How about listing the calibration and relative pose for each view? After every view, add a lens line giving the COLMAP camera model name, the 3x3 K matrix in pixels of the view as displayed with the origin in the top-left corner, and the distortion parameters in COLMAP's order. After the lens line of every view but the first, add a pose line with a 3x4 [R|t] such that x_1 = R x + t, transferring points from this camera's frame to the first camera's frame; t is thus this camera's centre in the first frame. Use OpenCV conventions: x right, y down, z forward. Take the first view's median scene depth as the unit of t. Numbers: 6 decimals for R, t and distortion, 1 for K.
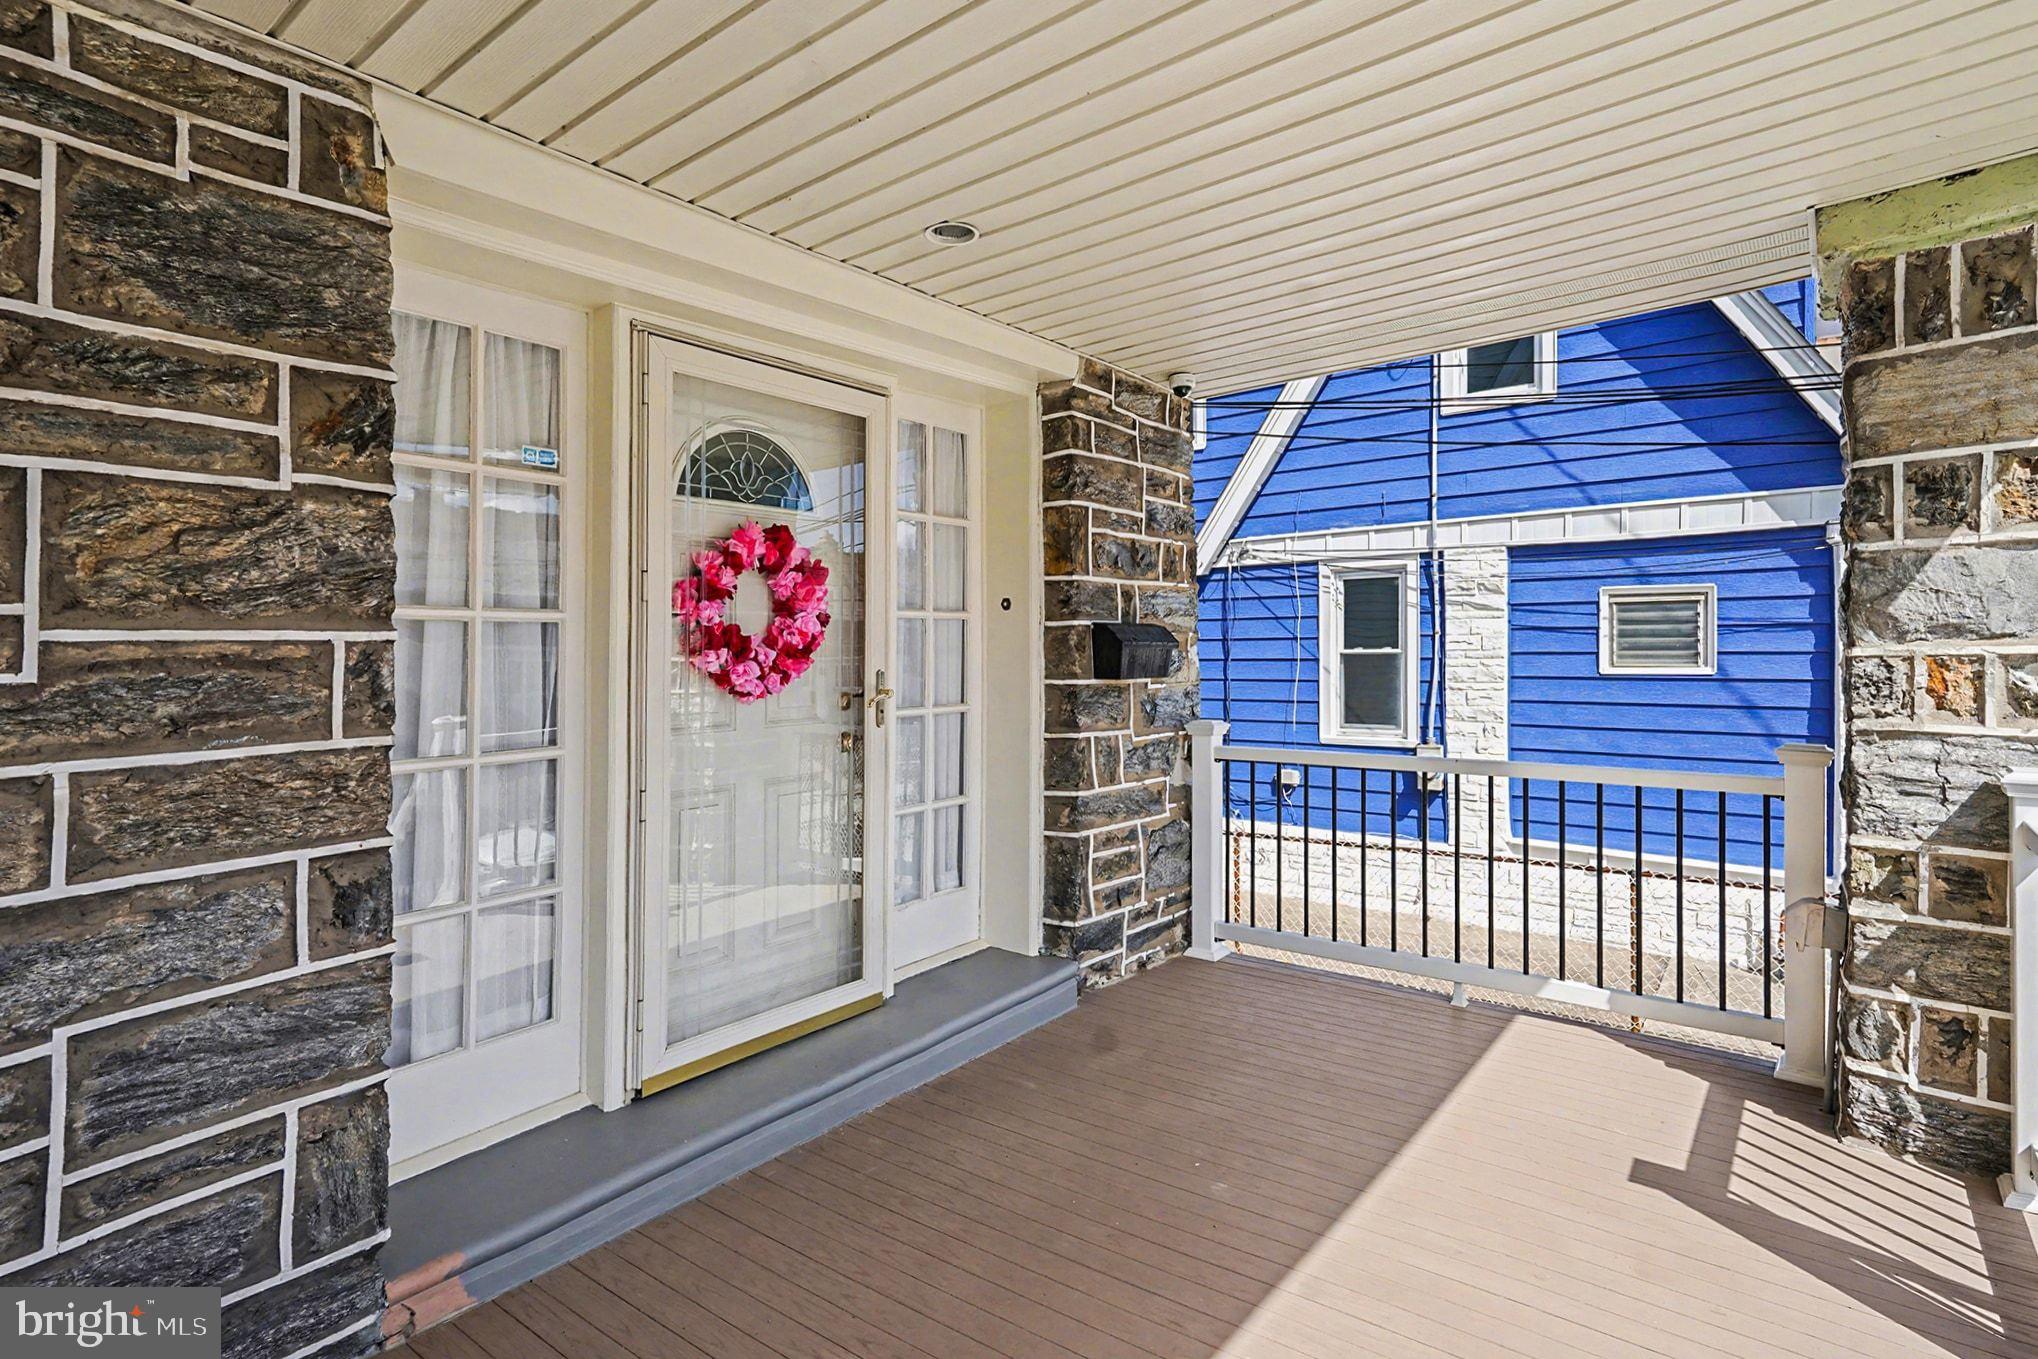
lens RADIAL K [[1072.9, 0, 1019.0], [0, 1072.9, 679.5], [0, 0, 1]] dist [0.016578, -0.000057]
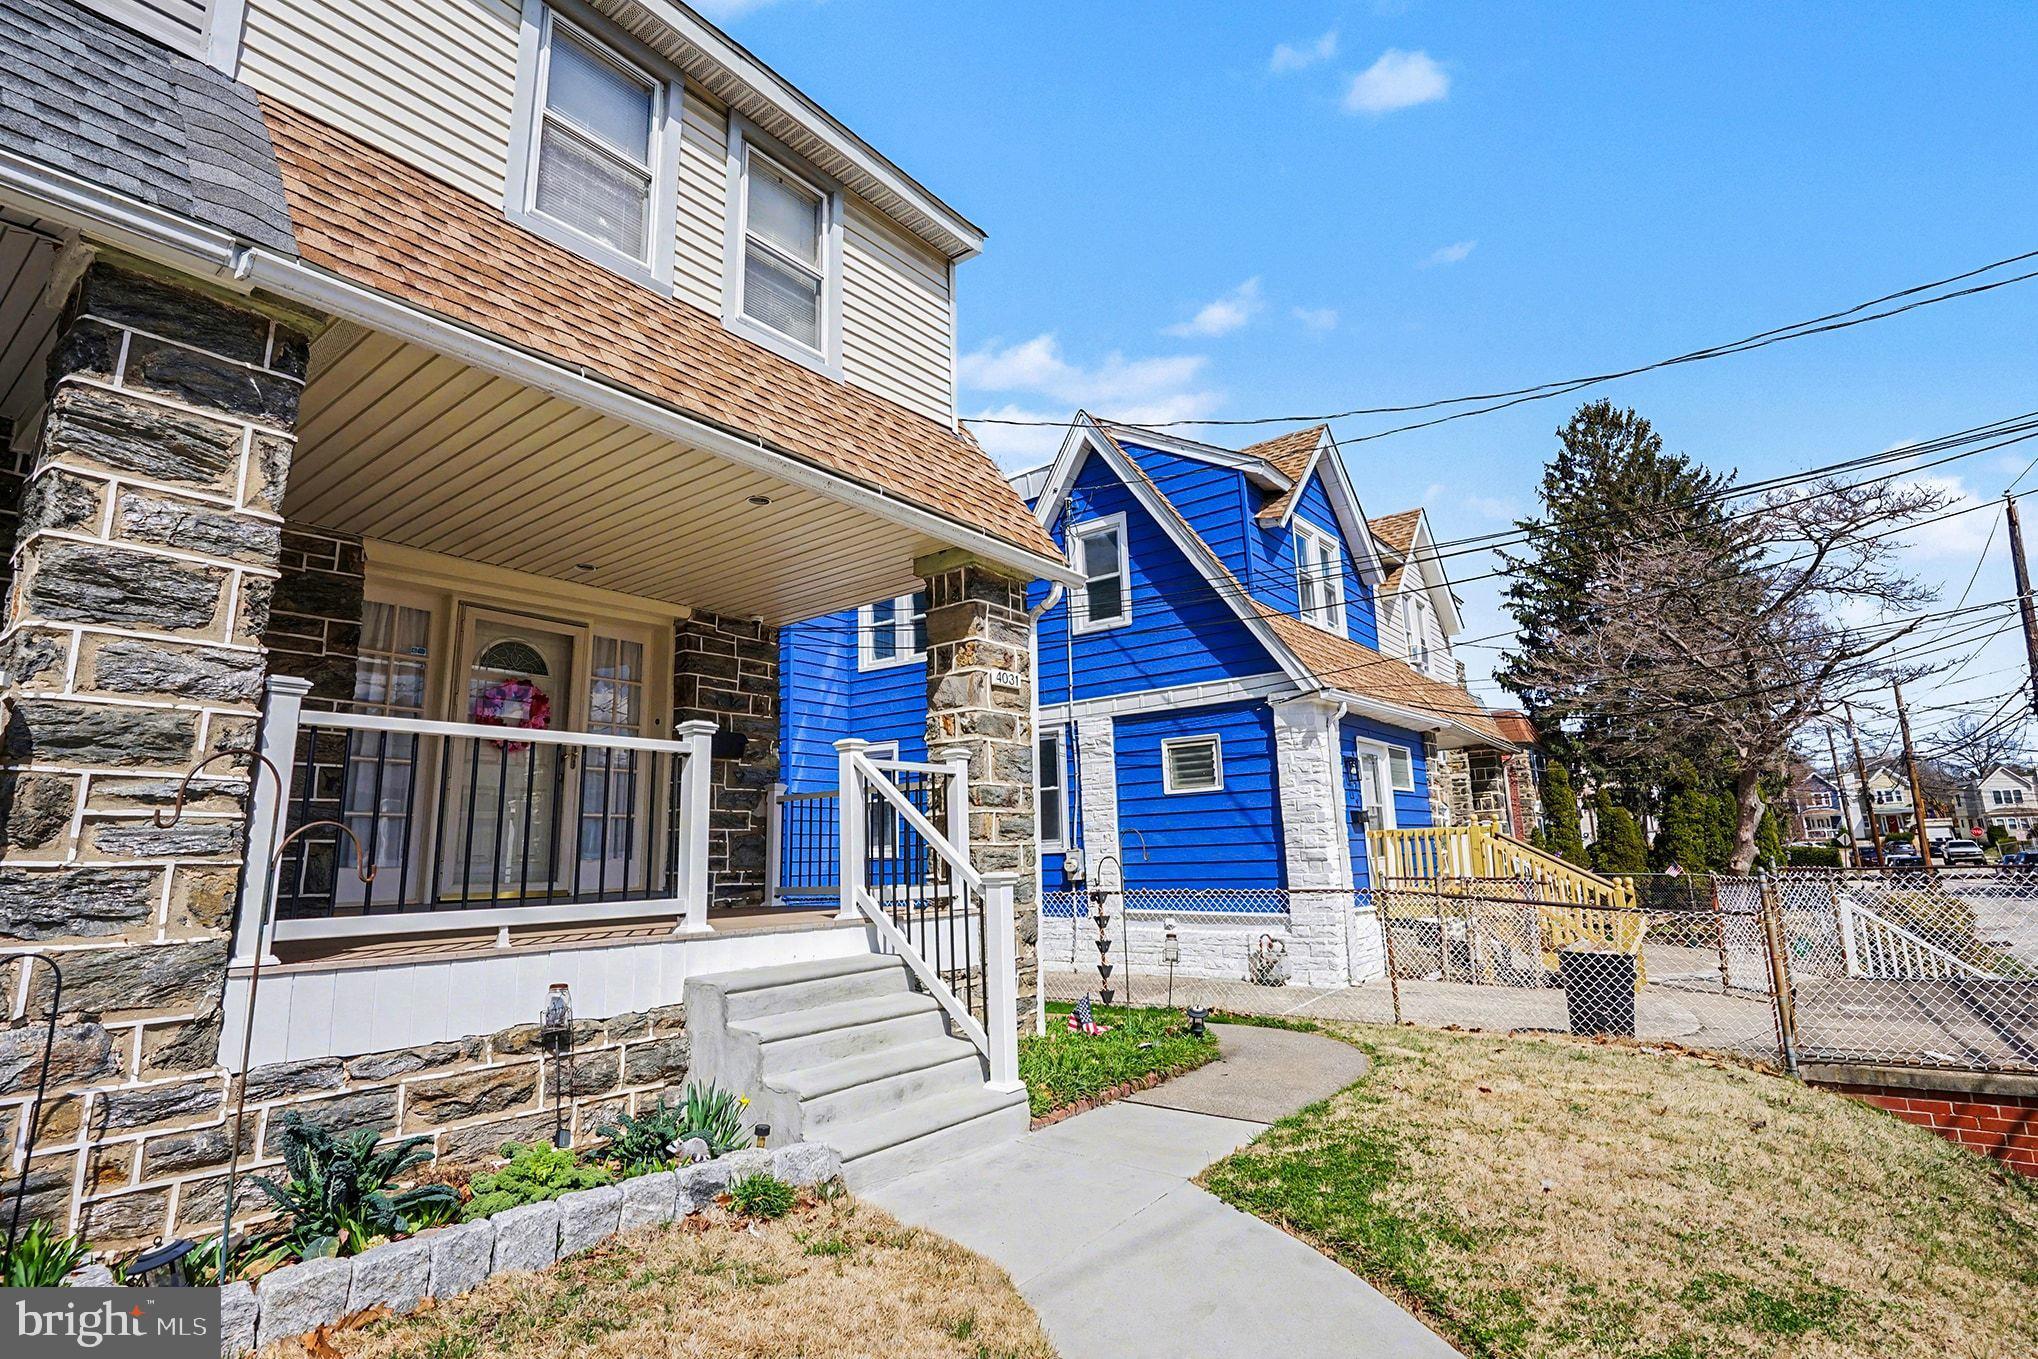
lens RADIAL K [[1071.6, 0, 1103.7], [0, 1071.6, 687.7], [0, 0, 1]] dist [-0.002880, -0.000292]
pose [[0.997176, -0.018200, 0.072861, 0.726537], [0.032418, 0.979461, -0.199010, 0.319232], [-0.067743, 0.200810, 0.977285, -1.160277]]
